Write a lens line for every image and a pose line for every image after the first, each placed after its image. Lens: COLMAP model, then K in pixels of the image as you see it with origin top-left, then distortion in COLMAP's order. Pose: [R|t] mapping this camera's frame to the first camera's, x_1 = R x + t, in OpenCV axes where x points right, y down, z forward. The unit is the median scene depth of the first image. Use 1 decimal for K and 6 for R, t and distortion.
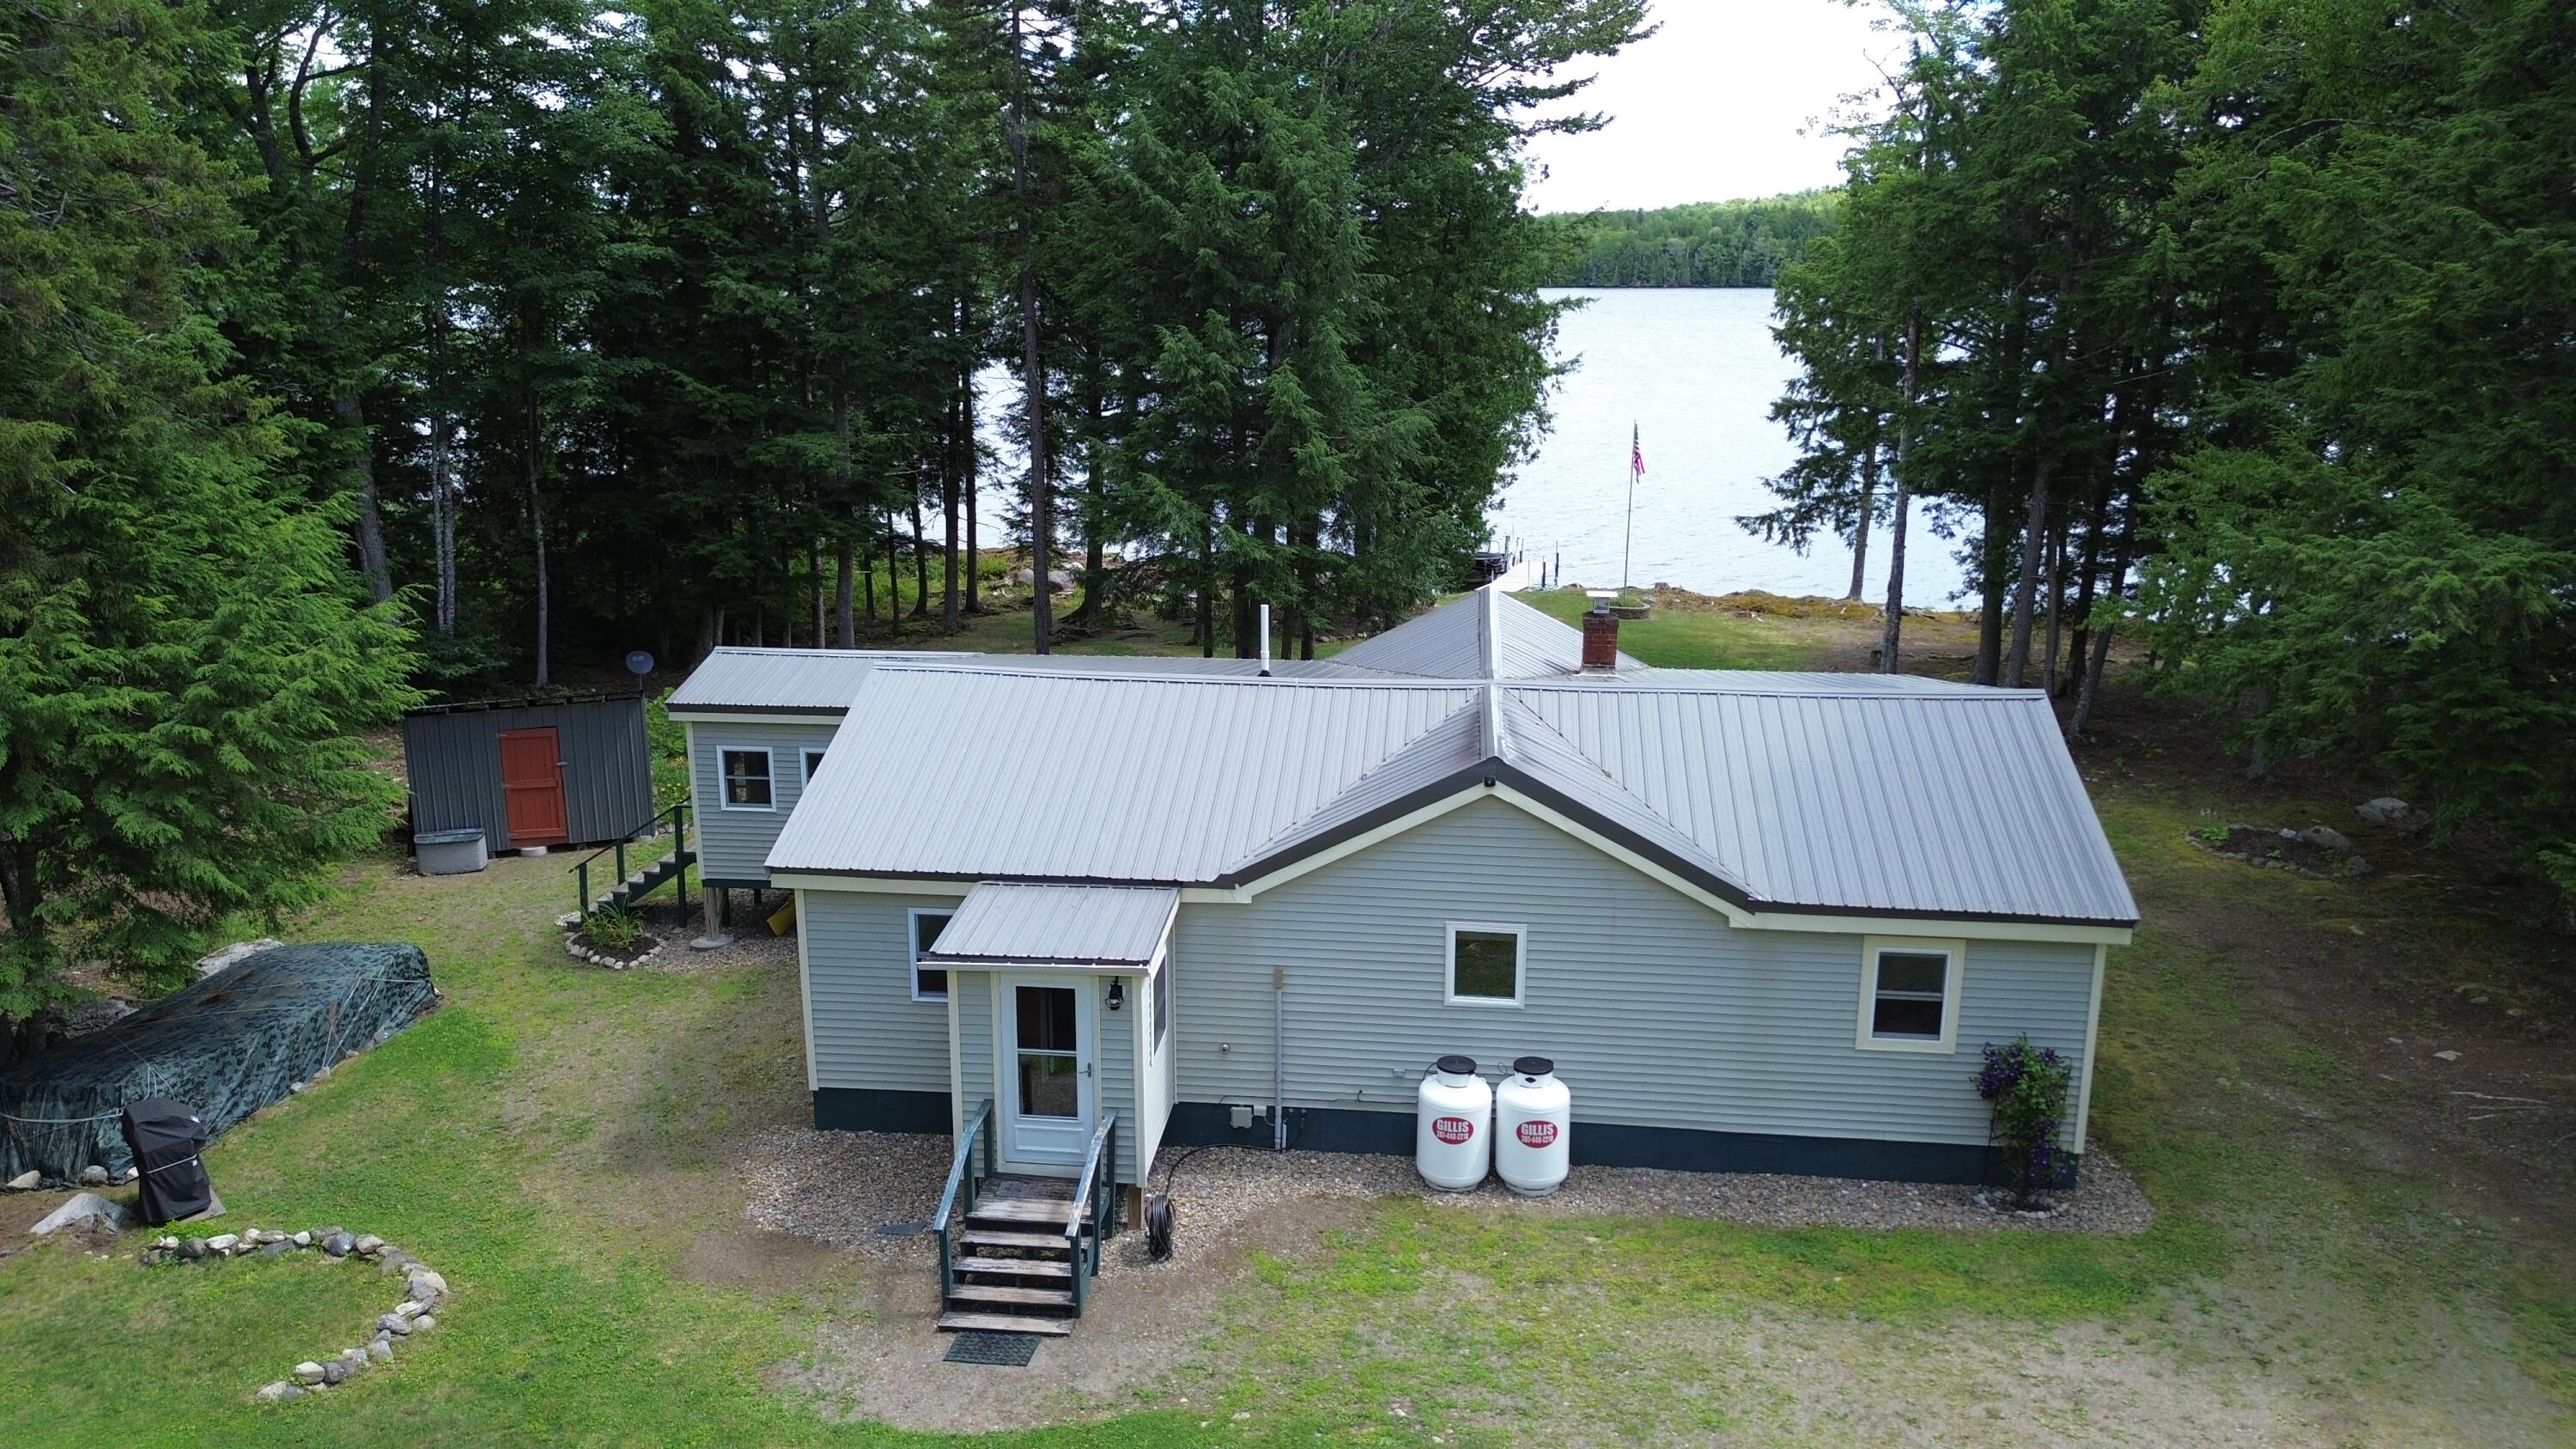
lens RADIAL K [[1819.2, 0, 1300.5], [0, 1819.2, 719.2], [0, 0, 1]] dist [0.106787, -0.168621]
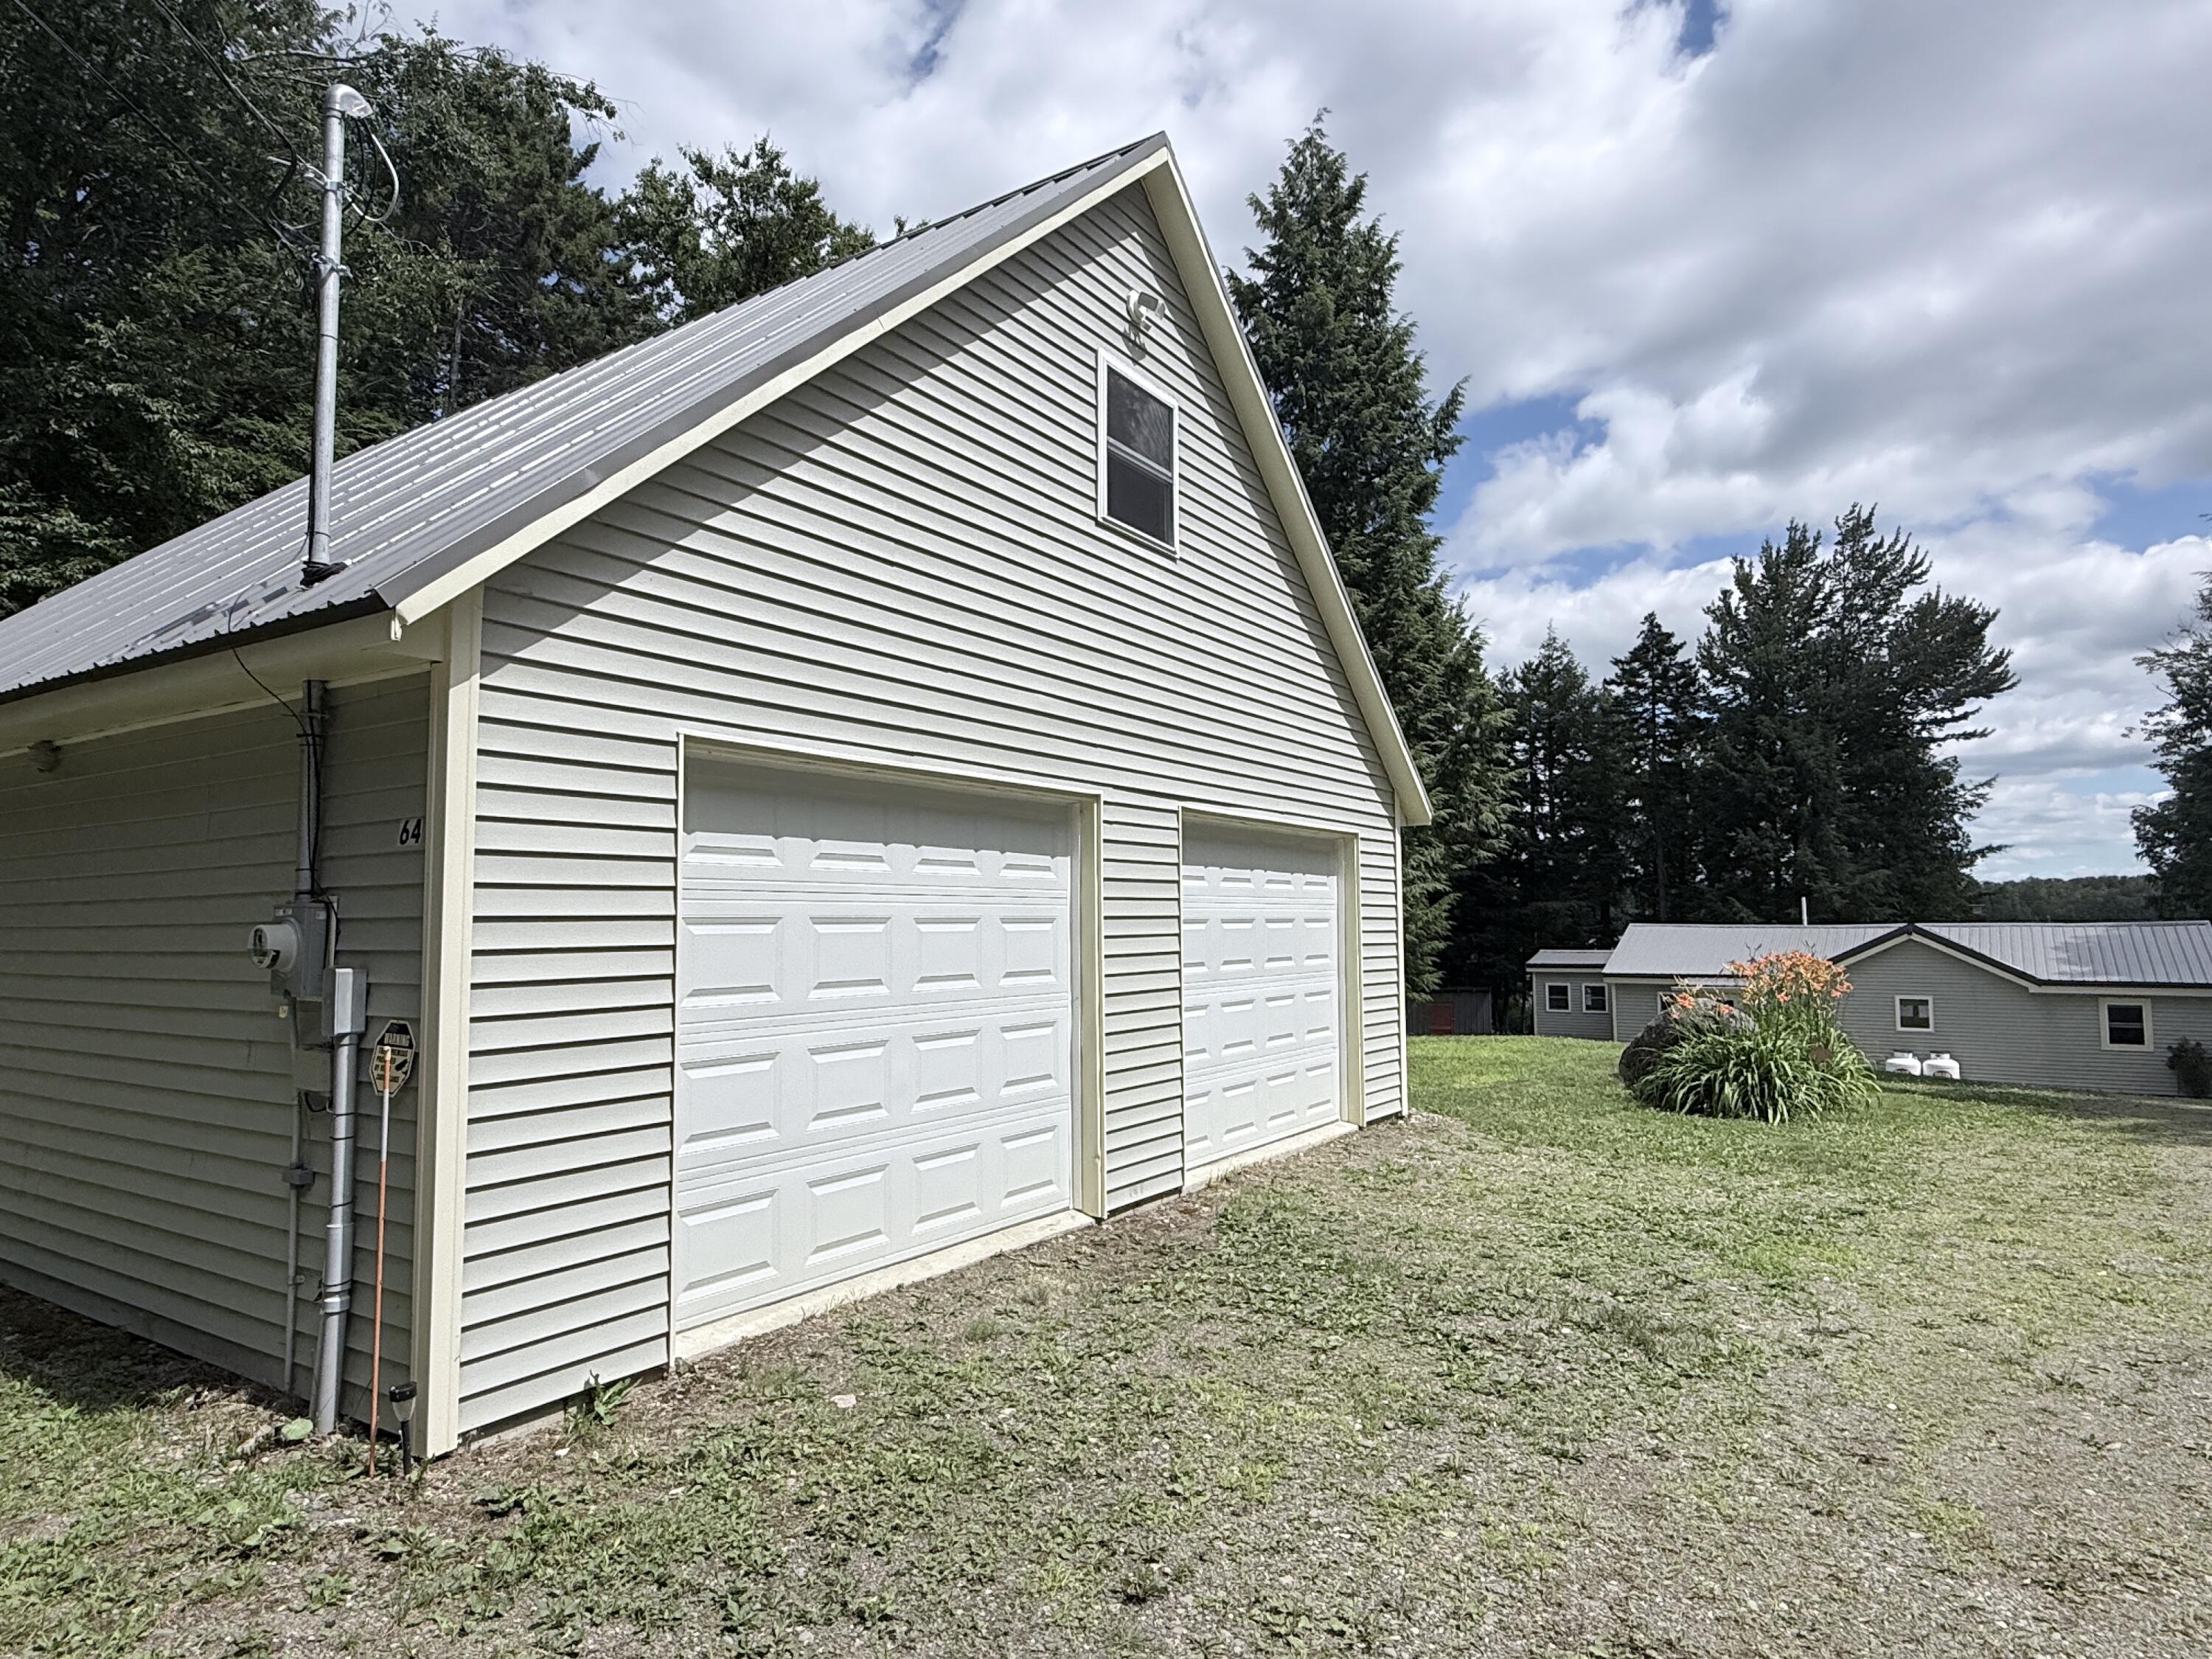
lens RADIAL K [[1310.2, 0, 1106.0], [0, 1310.2, 829.5], [0, 0, 1]] dist [-0.000603, 0.004205]
pose [[0.883802, -0.041967, -0.465975, -0.026980], [-0.107323, 0.951226, -0.289226, 0.527492], [0.455385, 0.305628, 0.836191, -1.045364]]
